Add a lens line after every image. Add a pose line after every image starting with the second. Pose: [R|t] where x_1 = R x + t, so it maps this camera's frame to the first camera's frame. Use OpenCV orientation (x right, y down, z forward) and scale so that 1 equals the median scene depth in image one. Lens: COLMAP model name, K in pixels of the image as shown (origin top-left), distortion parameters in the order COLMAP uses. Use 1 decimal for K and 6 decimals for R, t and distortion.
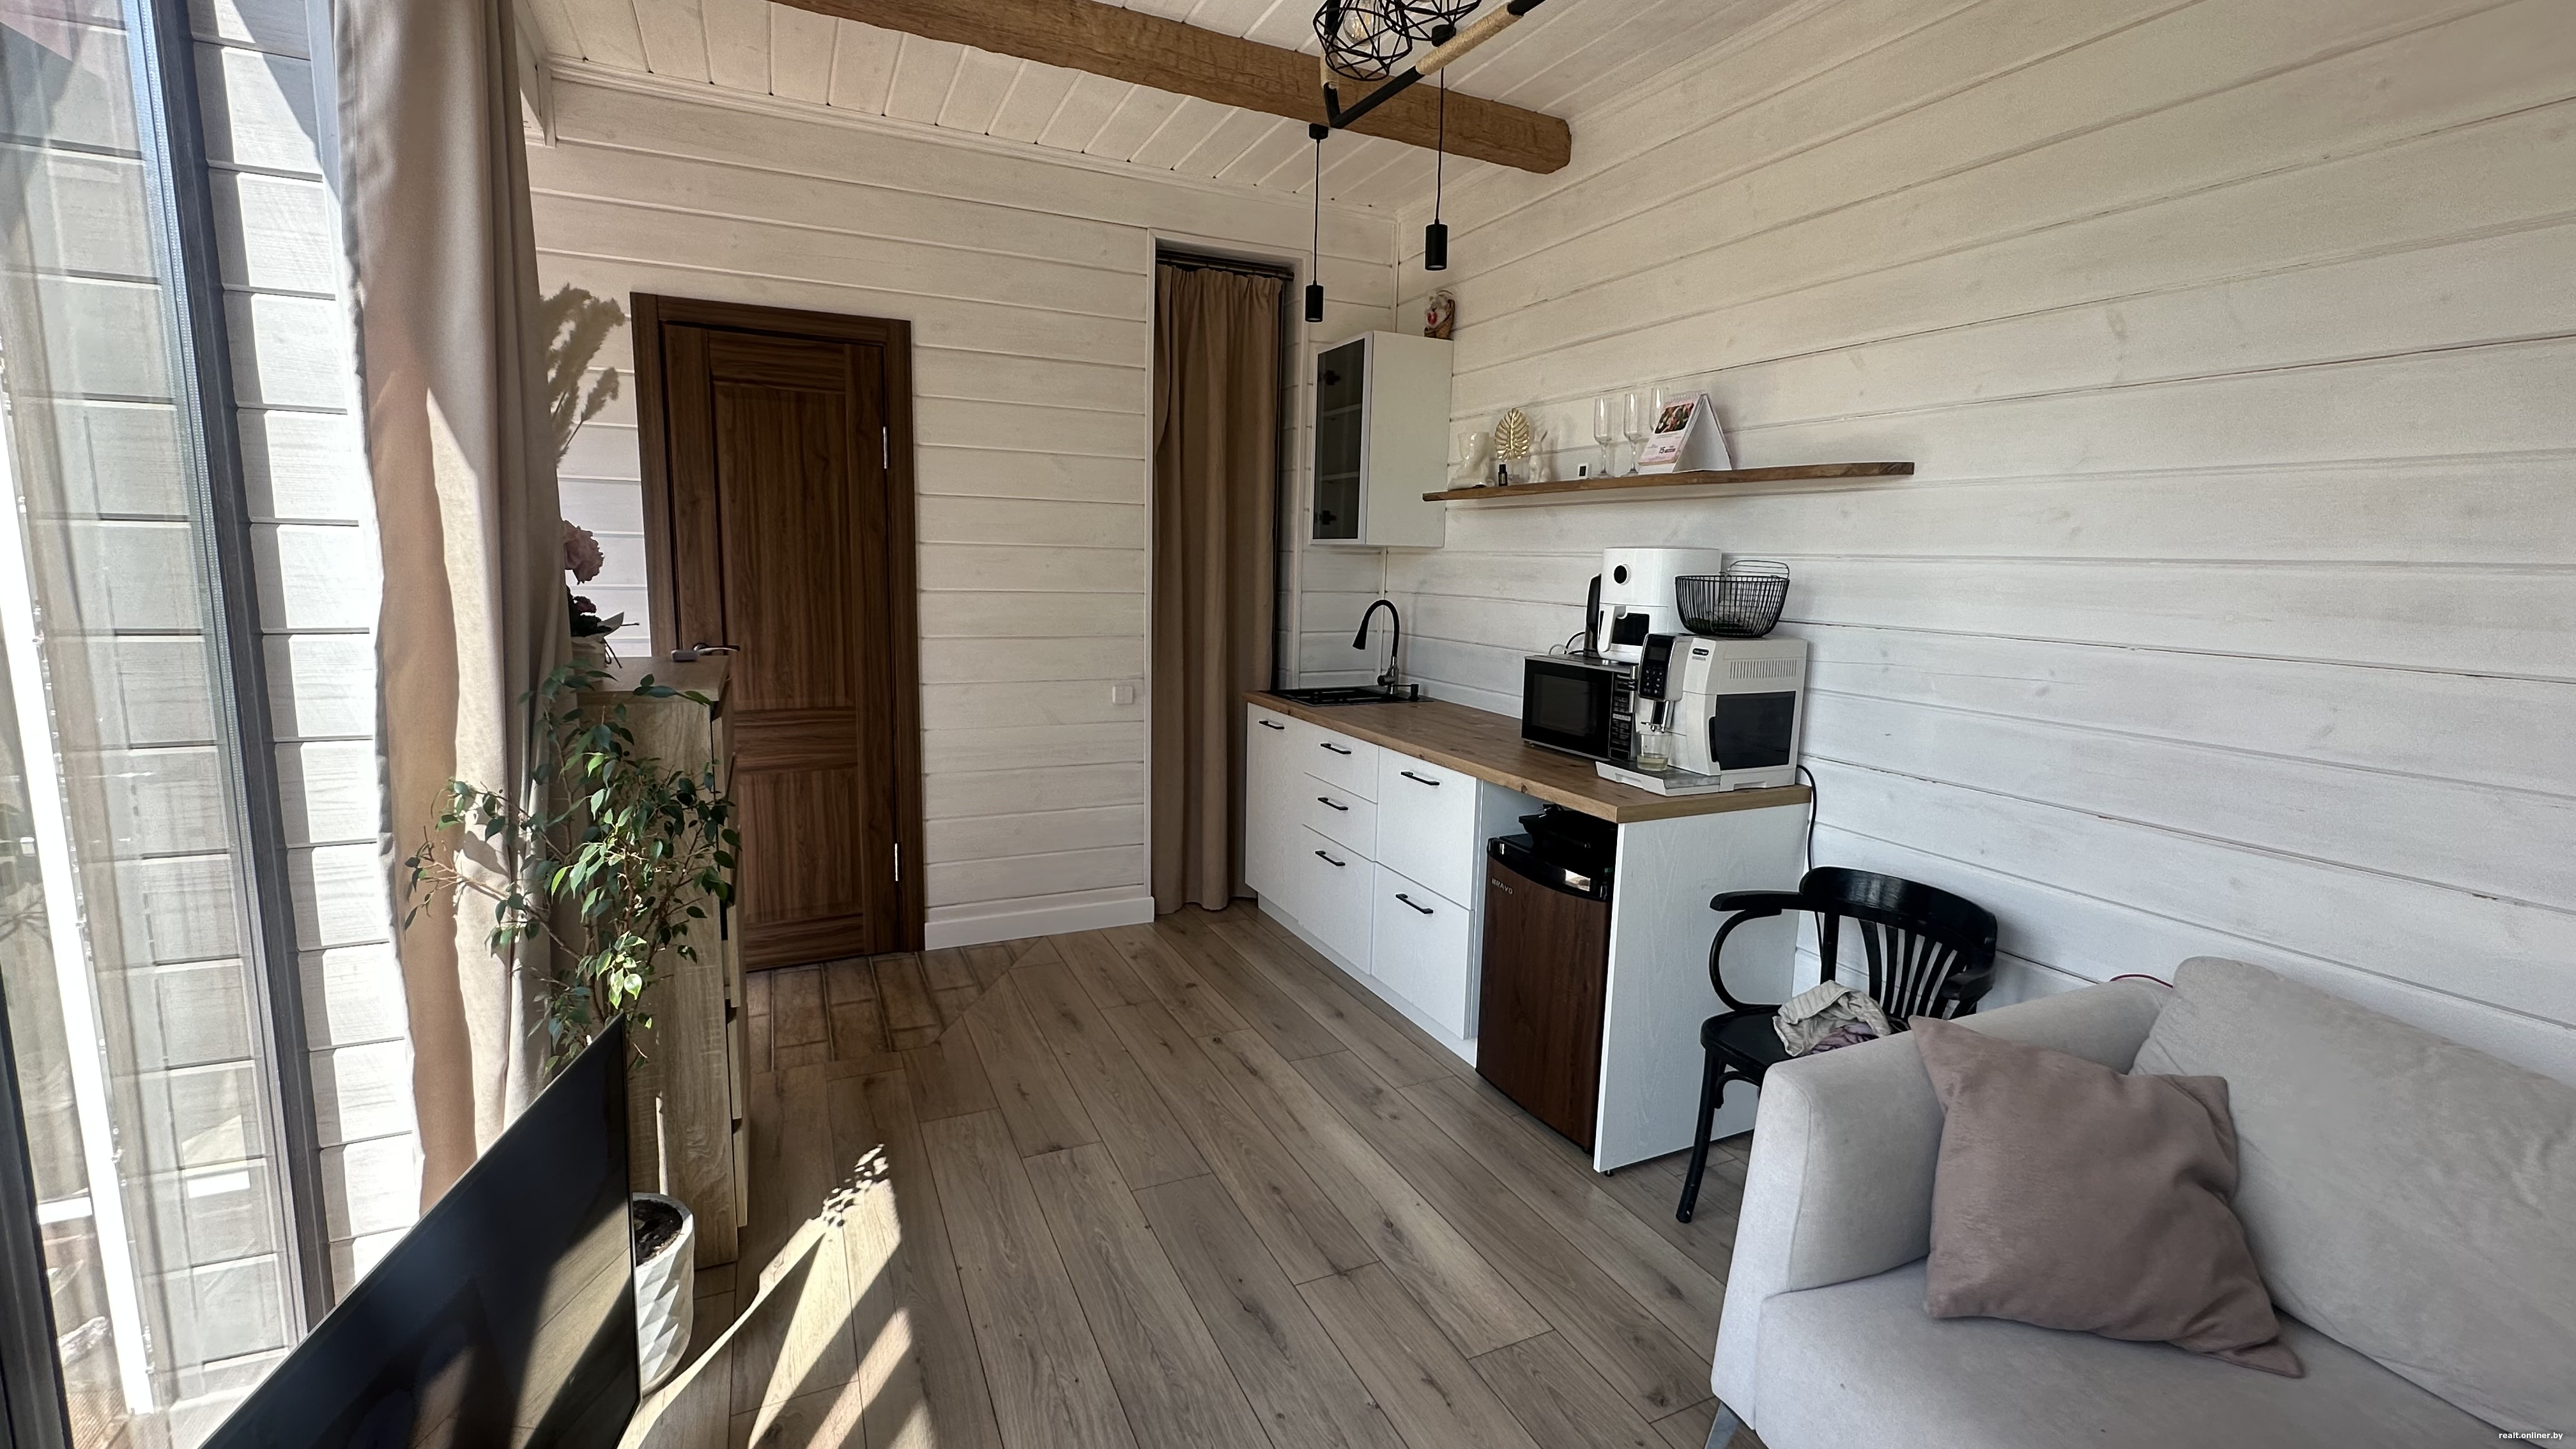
lens RADIAL K [[1031.7, 0, 1270.9], [0, 1031.7, 709.4], [0, 0, 1]] dist [-0.003760, -0.000206]
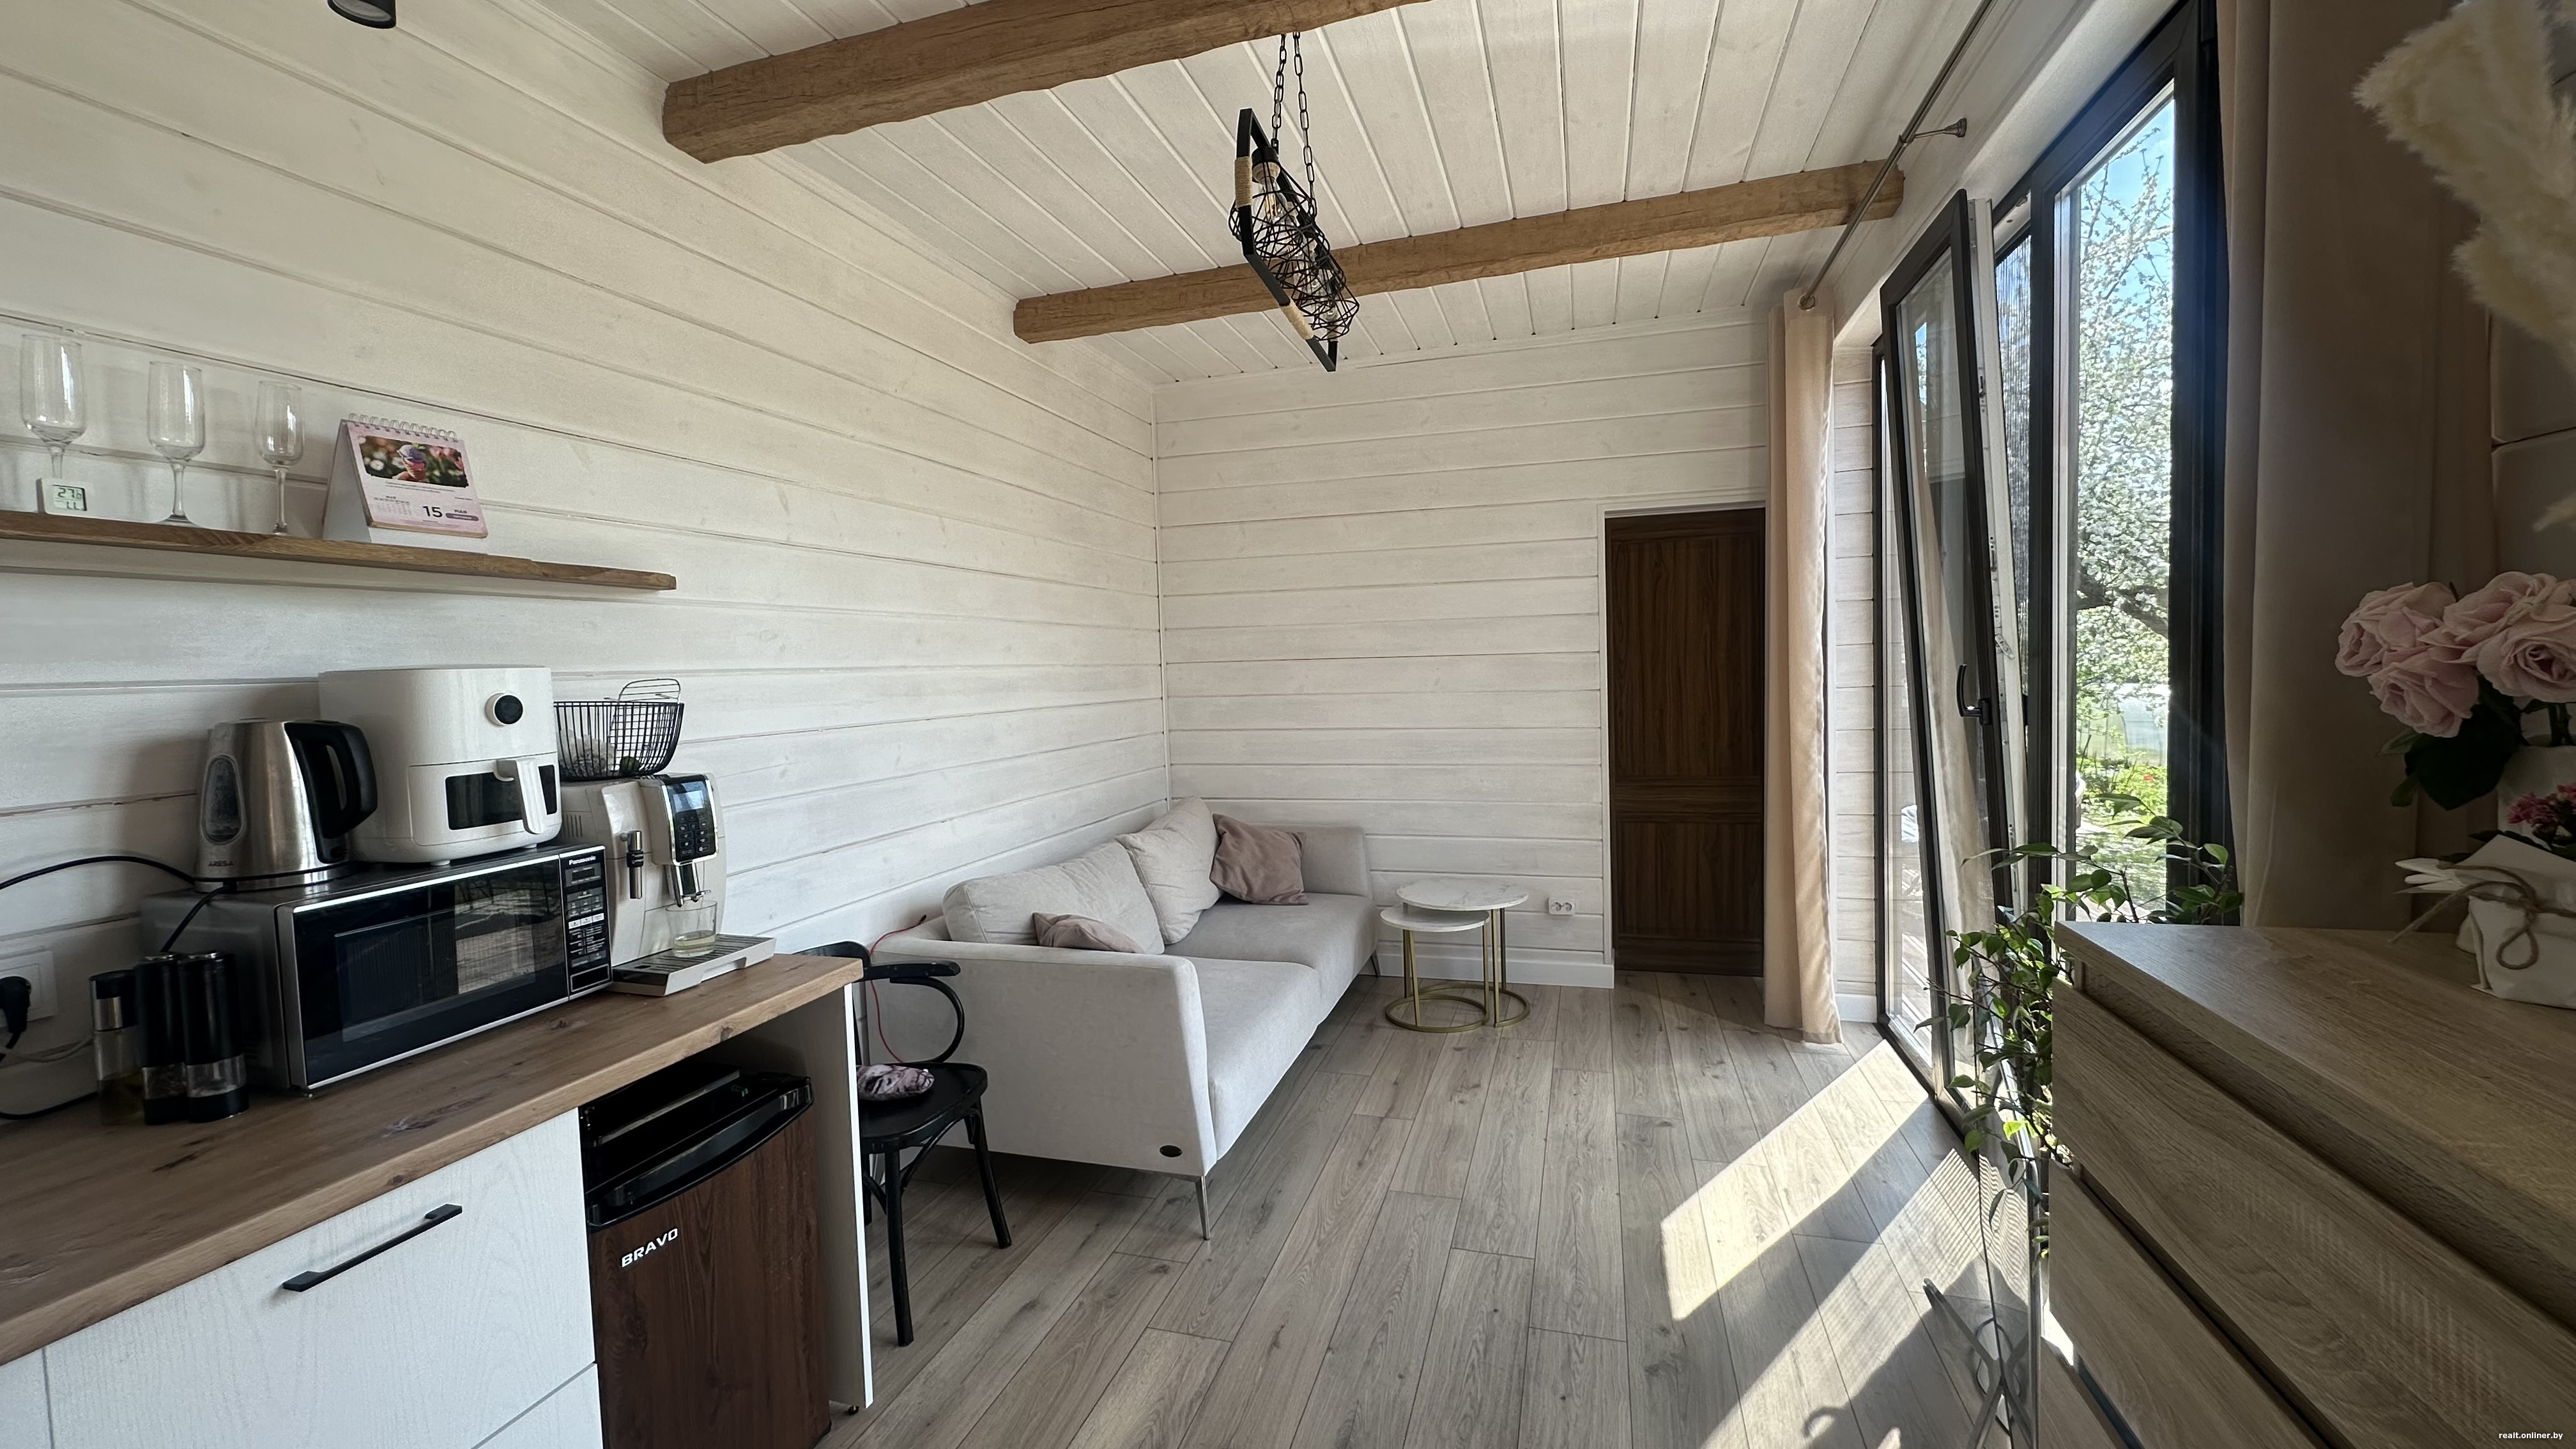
lens RADIAL K [[1031.7, 0, 1273.9], [0, 1031.7, 720.6], [0, 0, 1]] dist [-0.003760, -0.000206]
pose [[-0.740202, -0.036522, 0.671392, -0.558666], [0.114814, 0.976993, 0.179727, -0.244962], [-0.662510, 0.210120, -0.718979, 1.534122]]
